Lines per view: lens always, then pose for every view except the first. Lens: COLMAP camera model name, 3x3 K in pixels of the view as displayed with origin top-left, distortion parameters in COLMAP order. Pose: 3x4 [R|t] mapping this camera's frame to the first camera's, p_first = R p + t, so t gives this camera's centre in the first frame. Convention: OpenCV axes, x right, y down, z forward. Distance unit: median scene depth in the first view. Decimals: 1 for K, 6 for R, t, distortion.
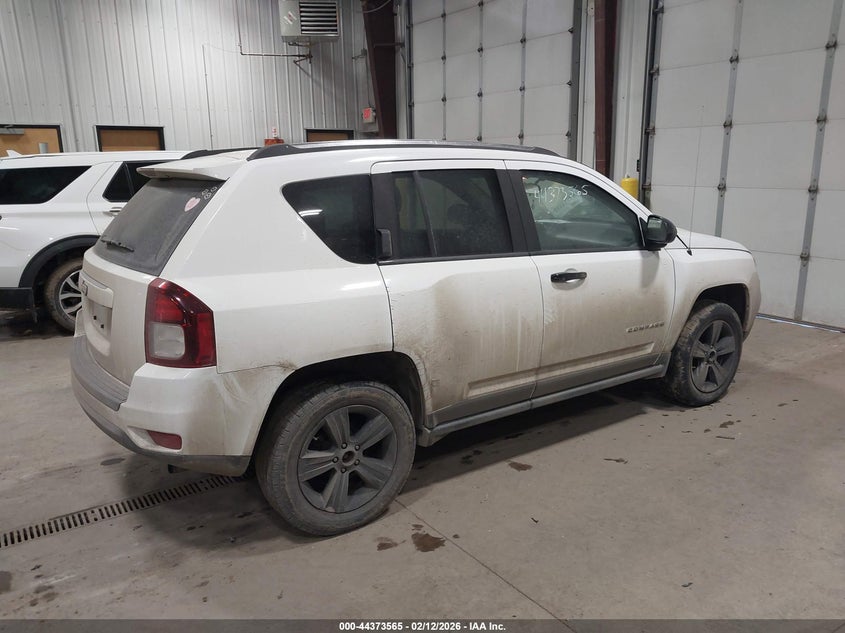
lens RADIAL K [[642.1, 0, 422.5], [0, 642.1, 316.5], [0, 0, 1]] dist [0.000651, -0.001610]
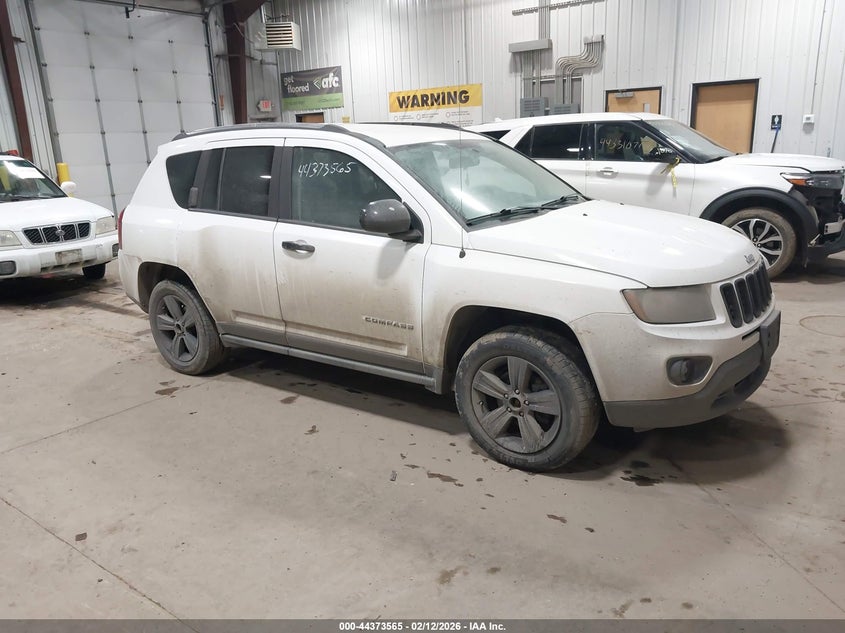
lens RADIAL K [[631.2, 0, 430.9], [0, 631.2, 318.1], [0, 0, 1]] dist [0.011060, -0.004021]
pose [[0.383969, 0.255910, -0.887174, 1.204006], [-0.182020, 0.962950, 0.198990, -0.185597], [0.905227, 0.085077, 0.416323, 0.711251]]
